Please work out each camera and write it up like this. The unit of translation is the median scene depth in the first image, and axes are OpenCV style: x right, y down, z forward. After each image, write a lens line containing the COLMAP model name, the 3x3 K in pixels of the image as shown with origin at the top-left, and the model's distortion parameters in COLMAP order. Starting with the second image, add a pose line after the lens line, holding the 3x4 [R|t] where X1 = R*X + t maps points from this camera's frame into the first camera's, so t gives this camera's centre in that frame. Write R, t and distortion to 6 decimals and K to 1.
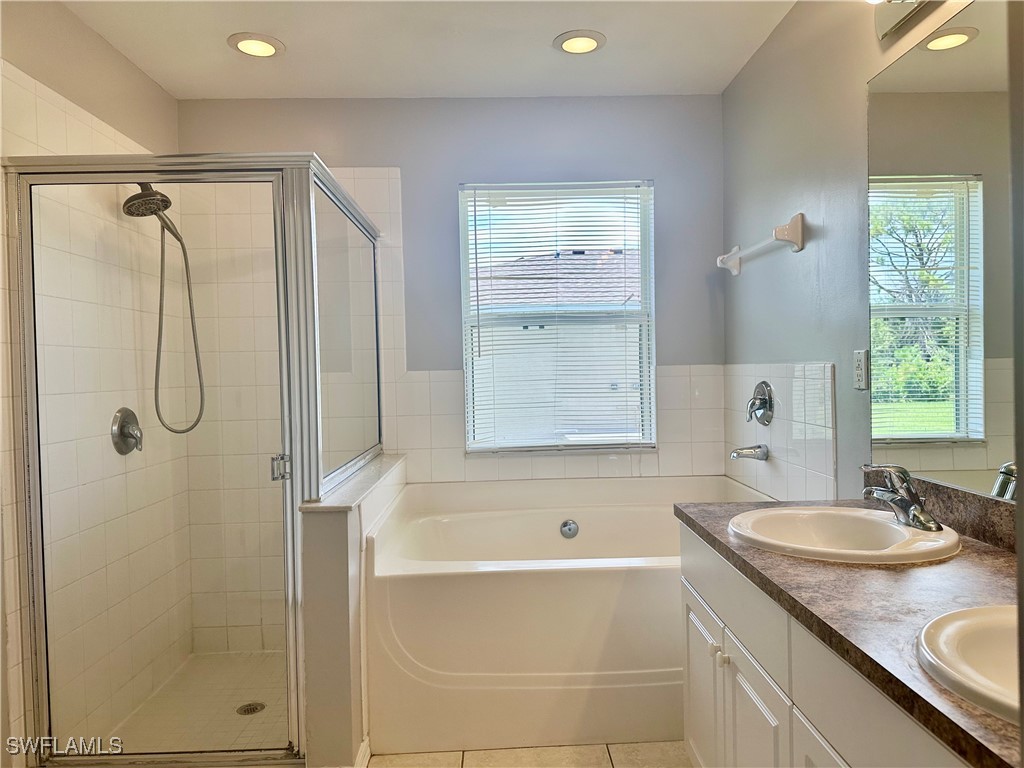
lens RADIAL K [[718.9, 0, 512.2], [0, 718.9, 384.5], [0, 0, 1]] dist [0.066419, -0.072760]
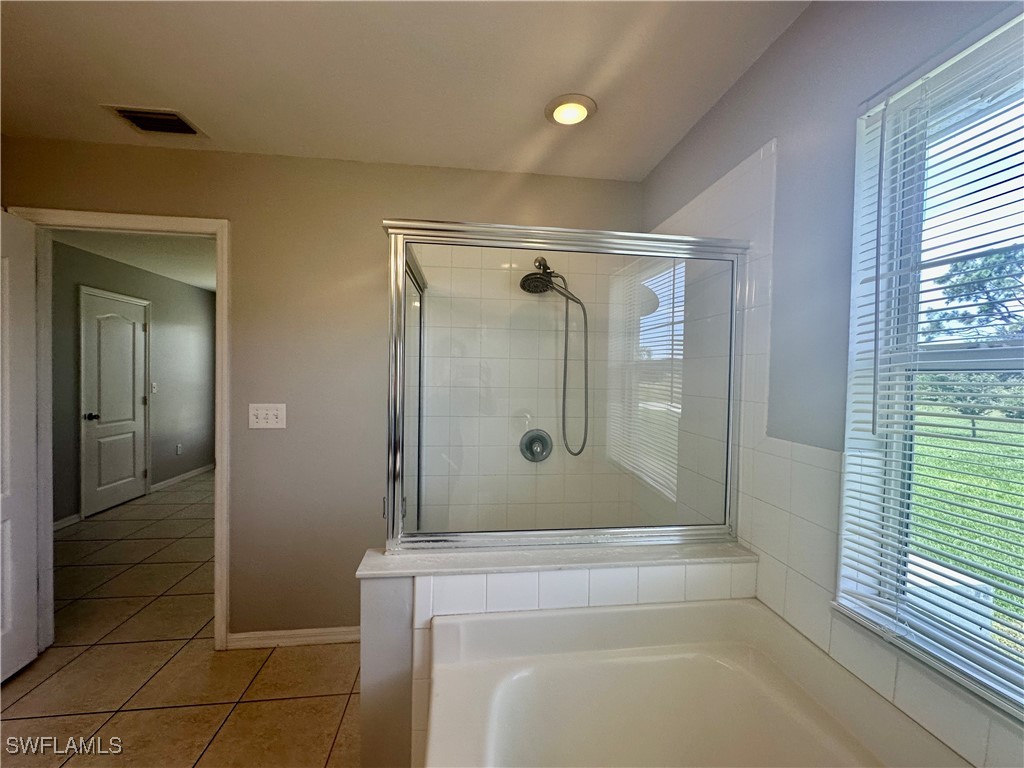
lens RADIAL K [[411.6, 0, 515.4], [0, 411.6, 384.7], [0, 0, 1]] dist [-0.002496, -0.000266]
pose [[0.106747, 0.049042, -0.993076, 0.328272], [-0.048737, 0.997840, 0.044038, -0.109207], [0.993091, 0.043698, 0.108907, 1.030294]]
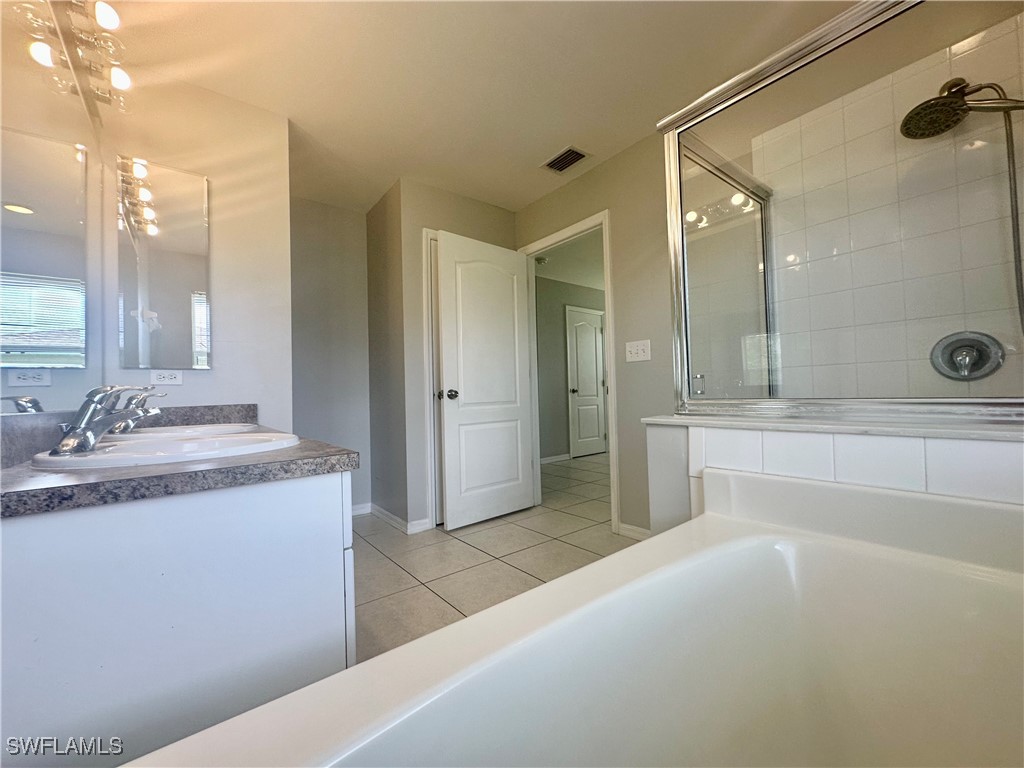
lens RADIAL K [[411.6, 0, 508.3], [0, 411.6, 385.0], [0, 0, 1]] dist [-0.002496, -0.000266]
pose [[-0.794767, 0.032916, -0.606022, 0.341145], [0.029654, 0.999442, 0.015394, 0.090705], [0.606190, -0.005736, -0.795299, 1.269590]]
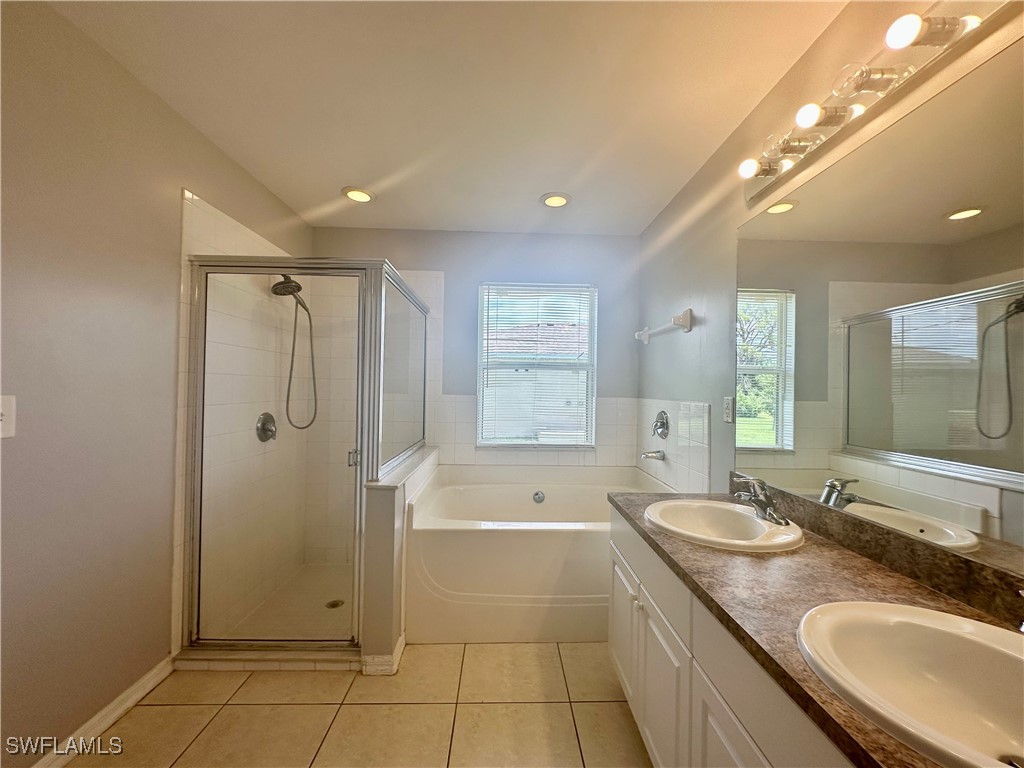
lens RADIAL K [[411.6, 0, 508.8], [0, 411.6, 385.2], [0, 0, 1]] dist [-0.002496, -0.000266]
pose [[0.999246, 0.038678, -0.003313, 0.007471], [-0.038763, 0.998756, -0.031378, -0.024446], [0.002095, 0.031483, 0.999502, 0.103693]]
